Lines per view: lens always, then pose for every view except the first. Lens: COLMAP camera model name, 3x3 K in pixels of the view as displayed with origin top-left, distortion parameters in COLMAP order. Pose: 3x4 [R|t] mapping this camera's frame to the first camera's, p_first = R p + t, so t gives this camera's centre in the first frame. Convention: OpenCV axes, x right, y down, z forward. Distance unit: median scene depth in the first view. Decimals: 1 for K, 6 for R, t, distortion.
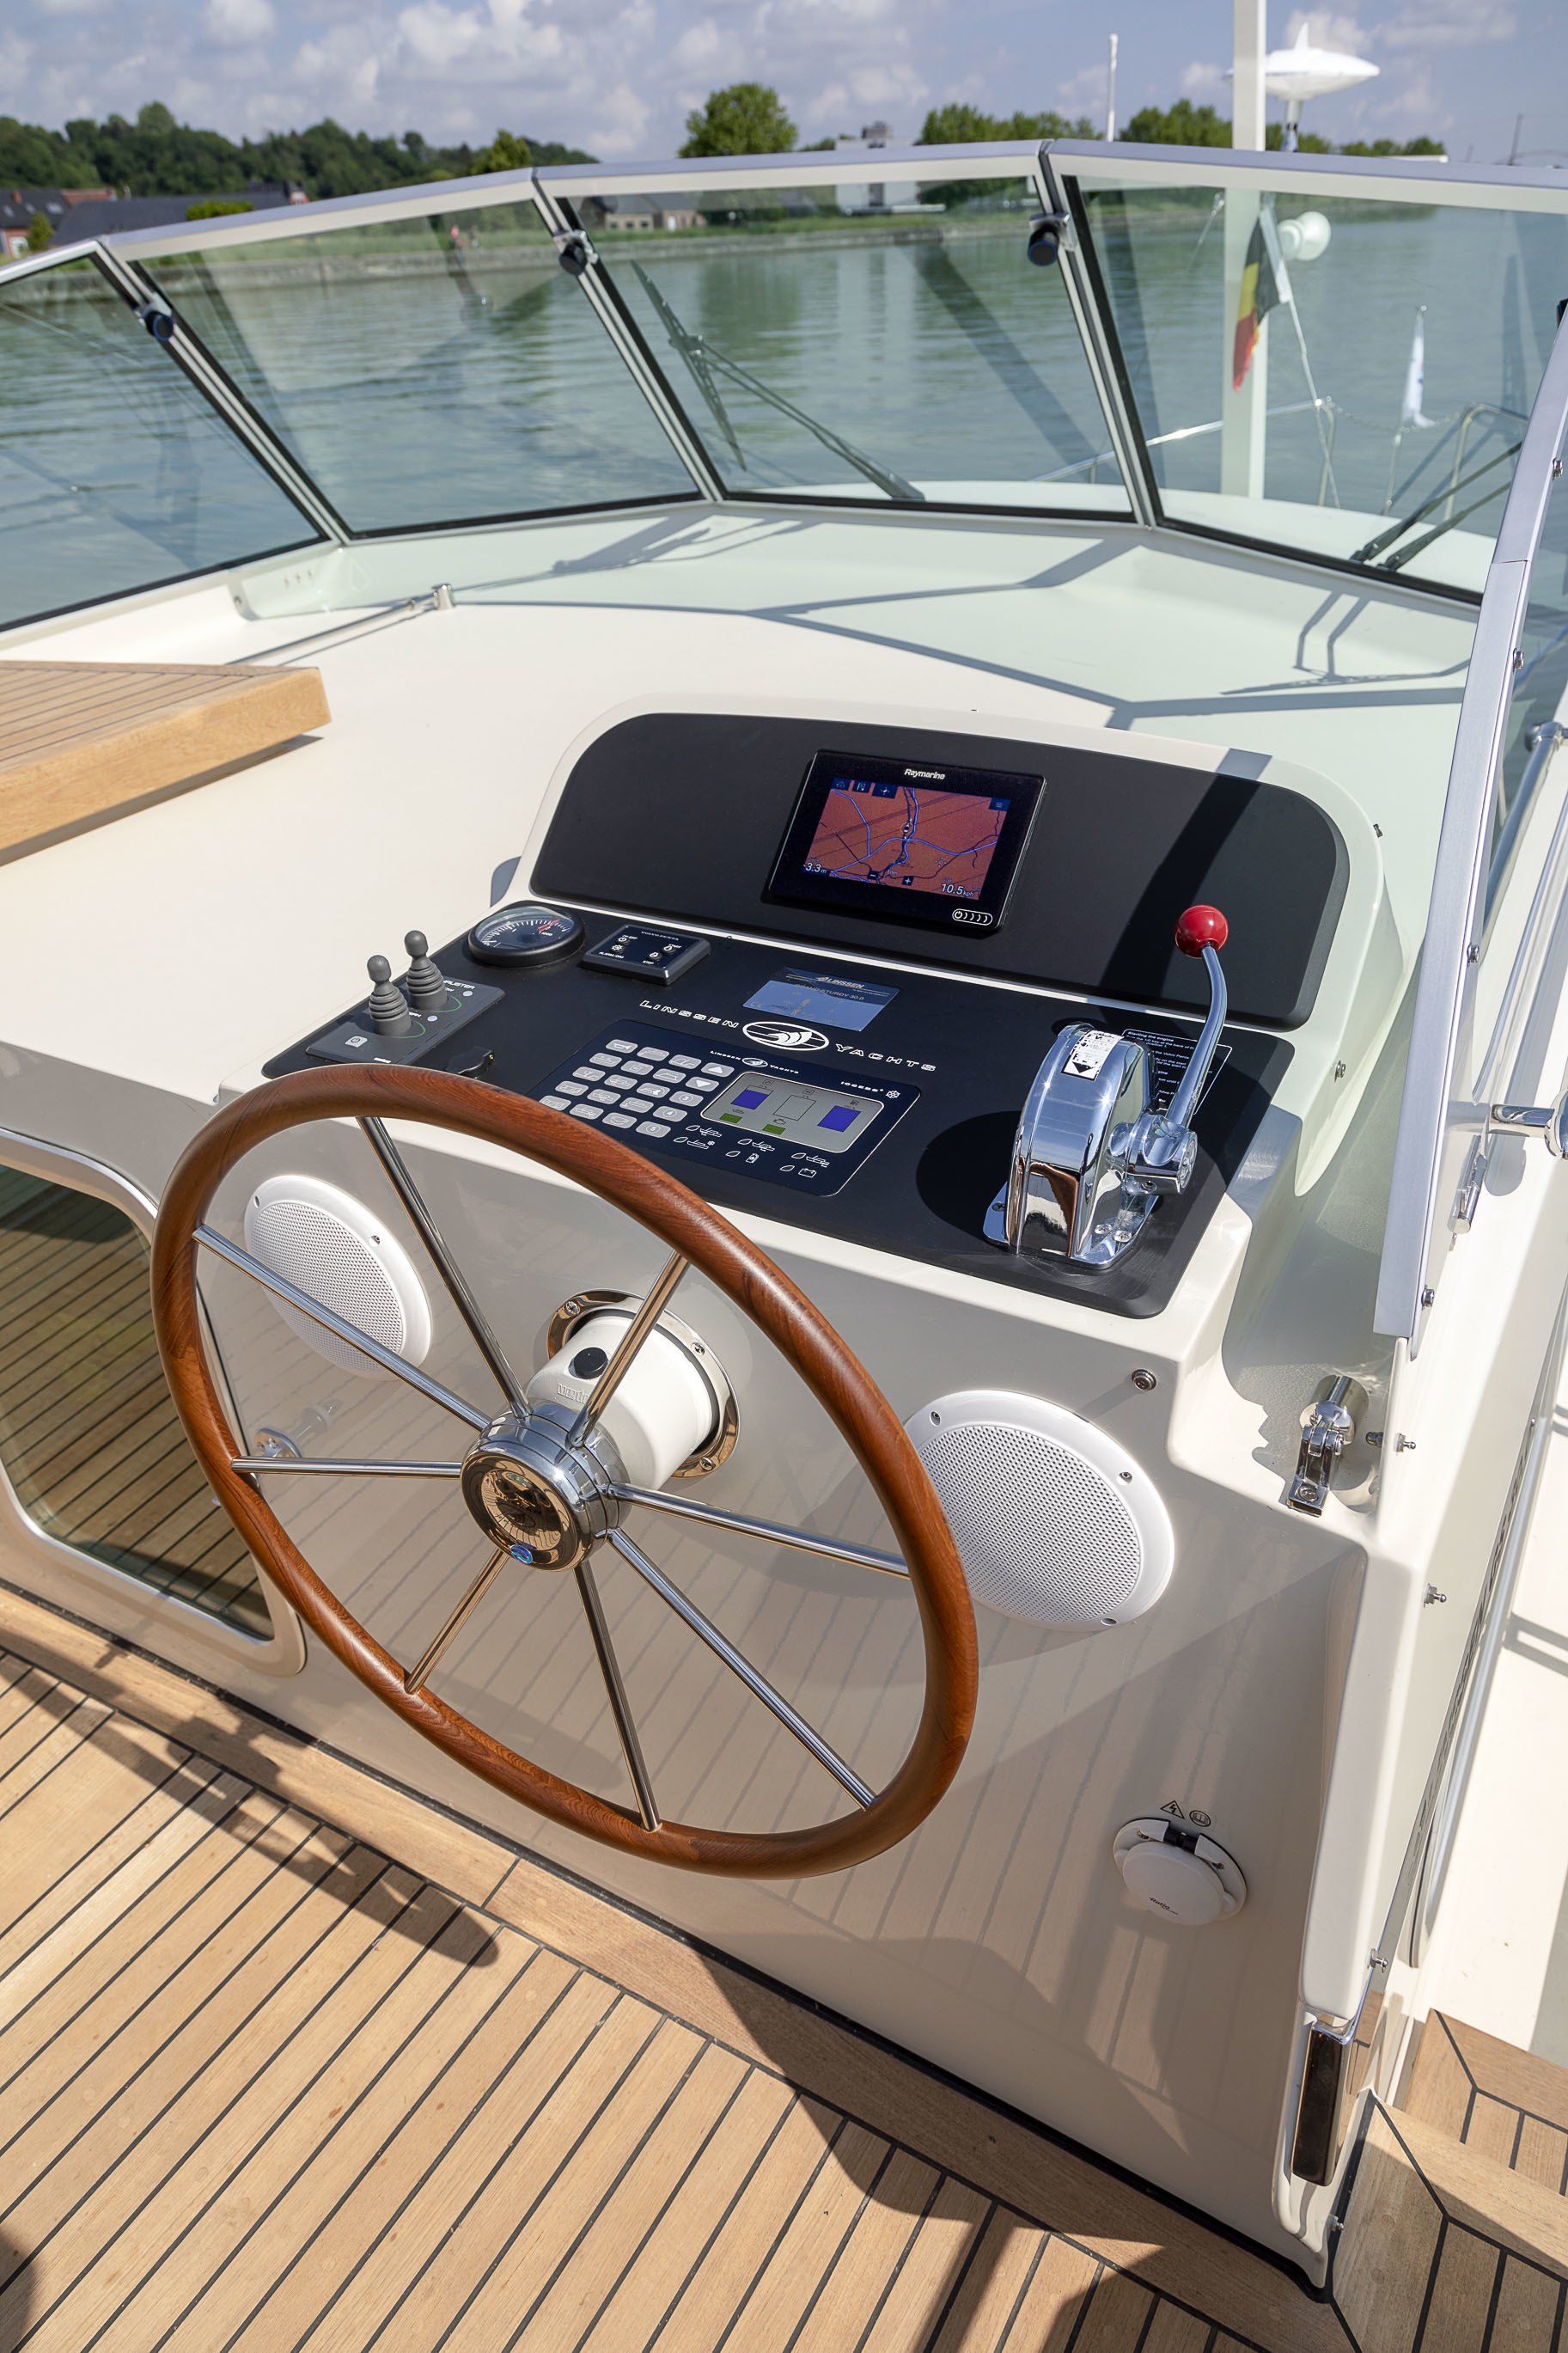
lens RADIAL K [[1603.6, 0, 784.0], [0, 1603.6, 1176.5], [0, 0, 1]] dist [0.003906, 0.009919]
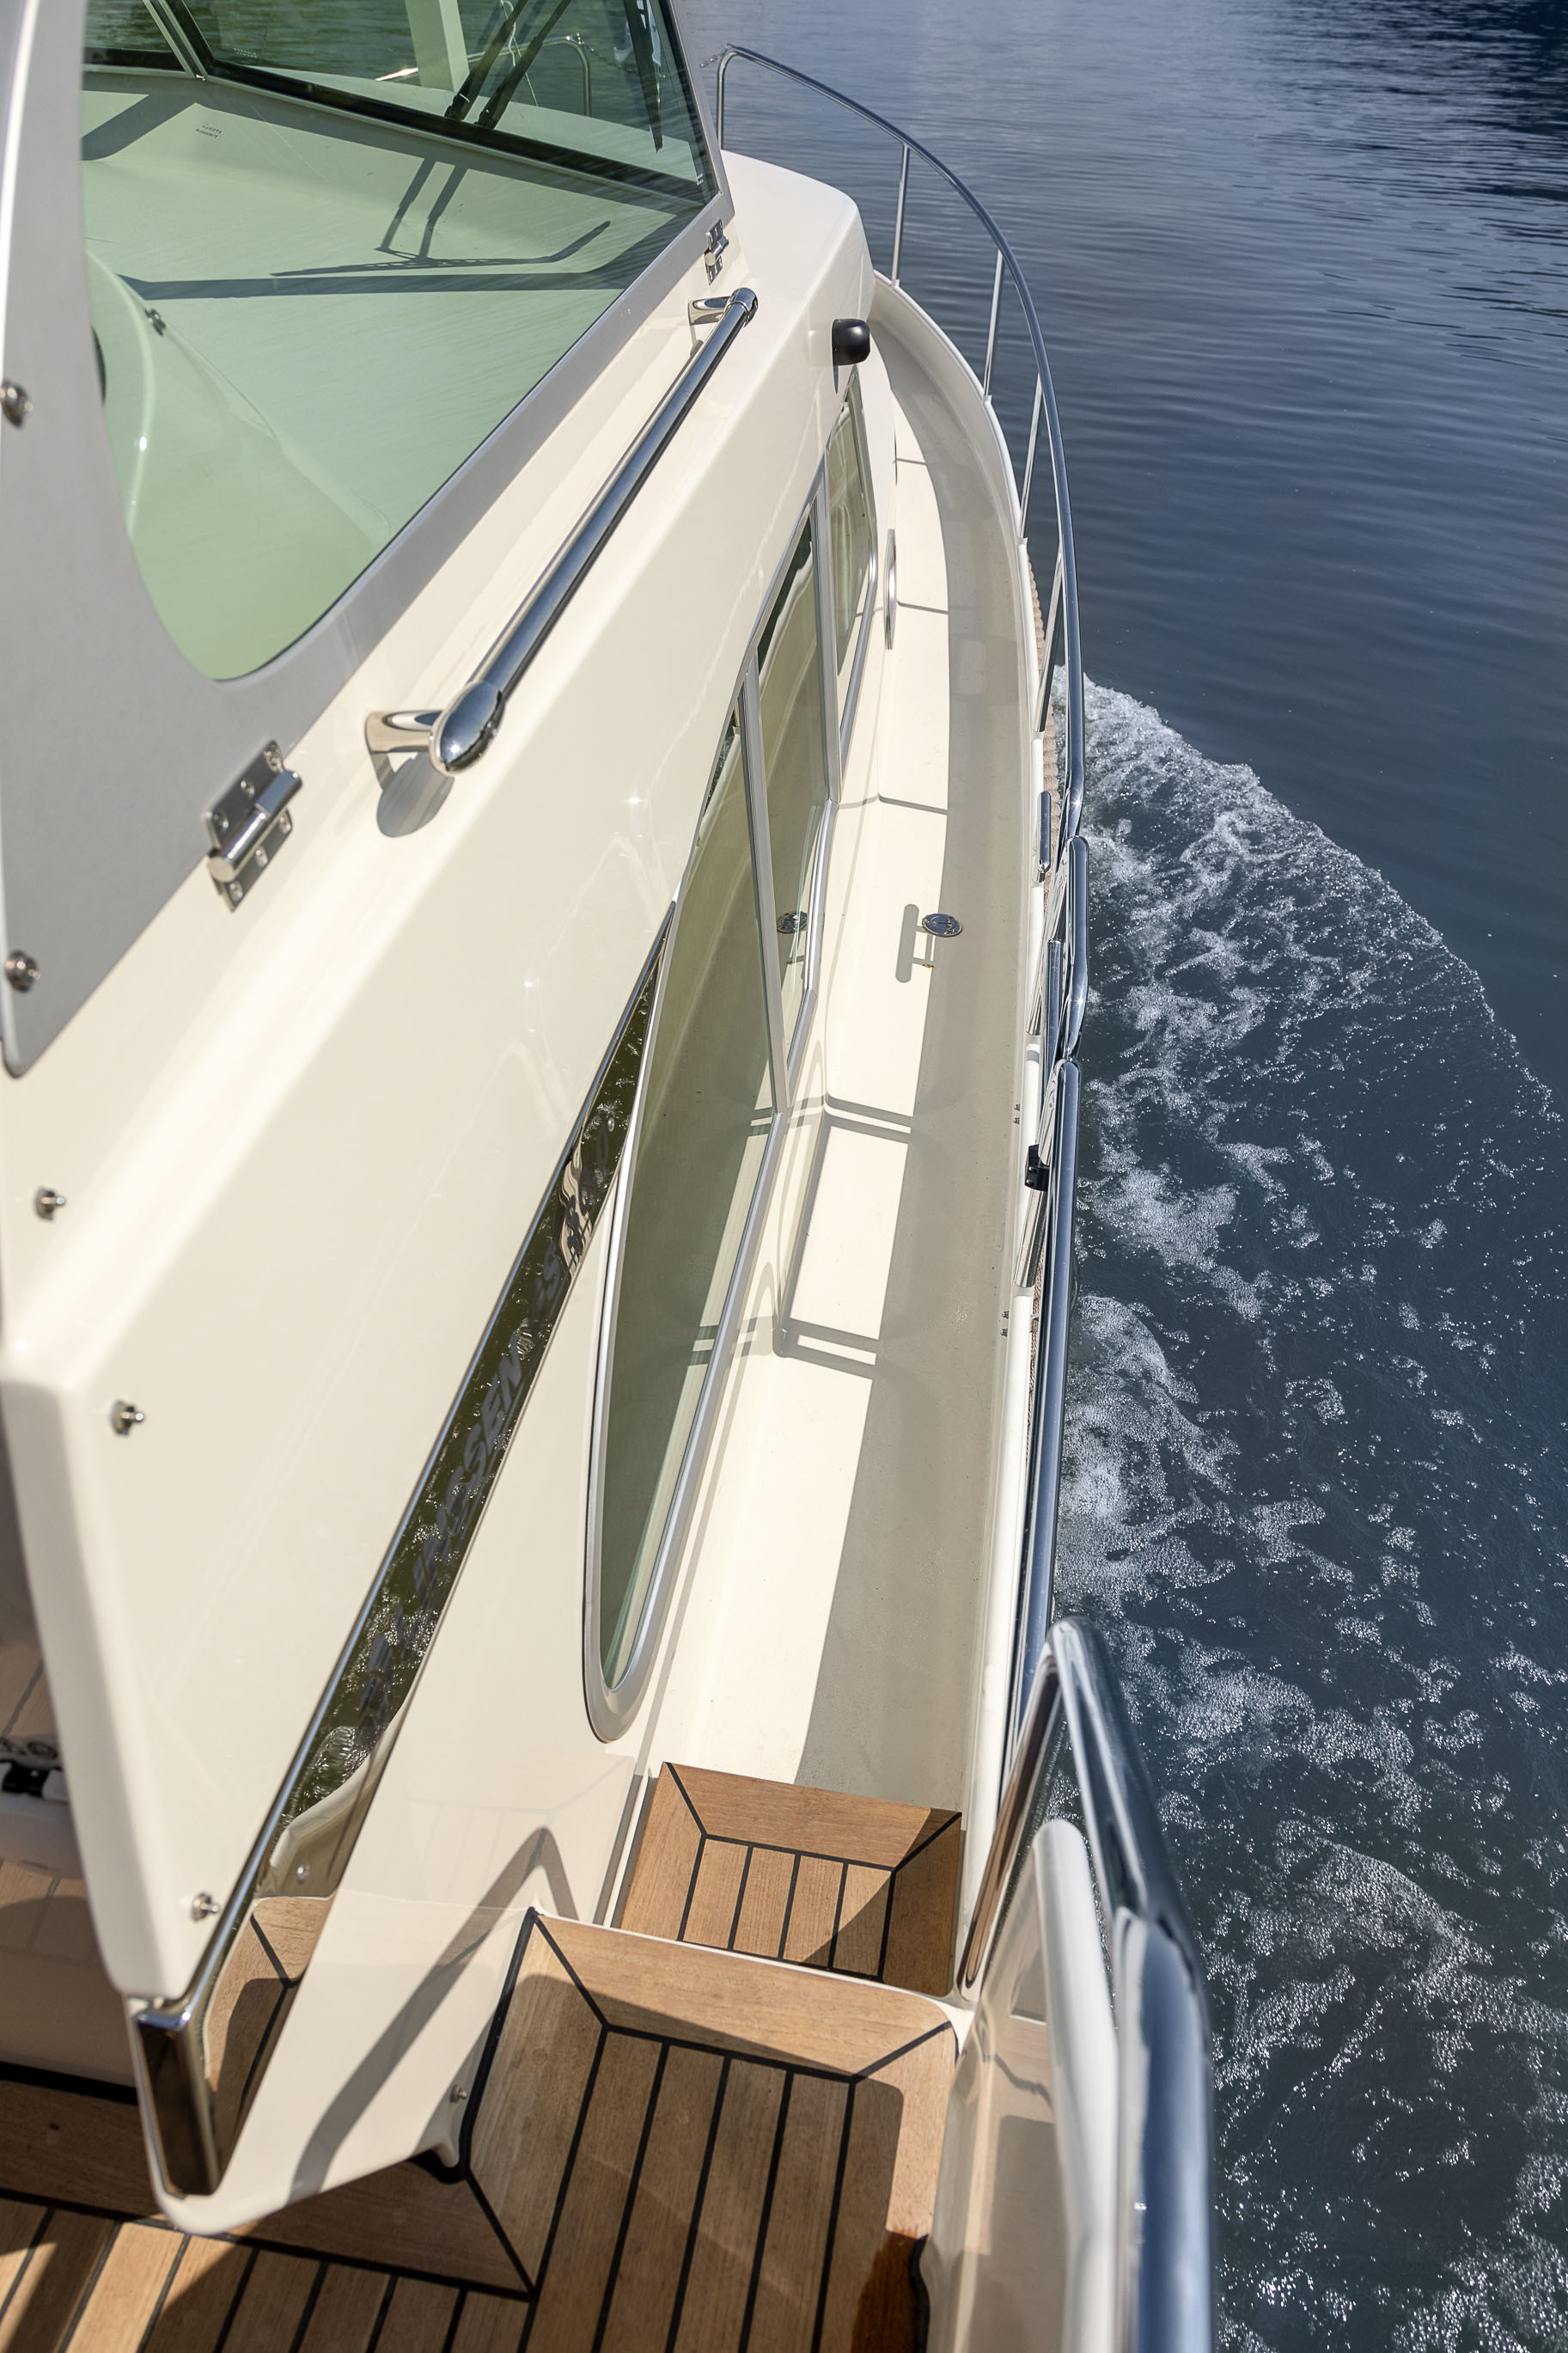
lens RADIAL K [[1603.6, 0, 784.0], [0, 1603.6, 1176.5], [0, 0, 1]] dist [0.003906, 0.009919]
pose [[0.934795, -0.175771, 0.308647, 0.296221], [0.129335, 0.977758, 0.165109, 0.058231], [-0.330803, -0.114424, 0.936737, 0.191859]]
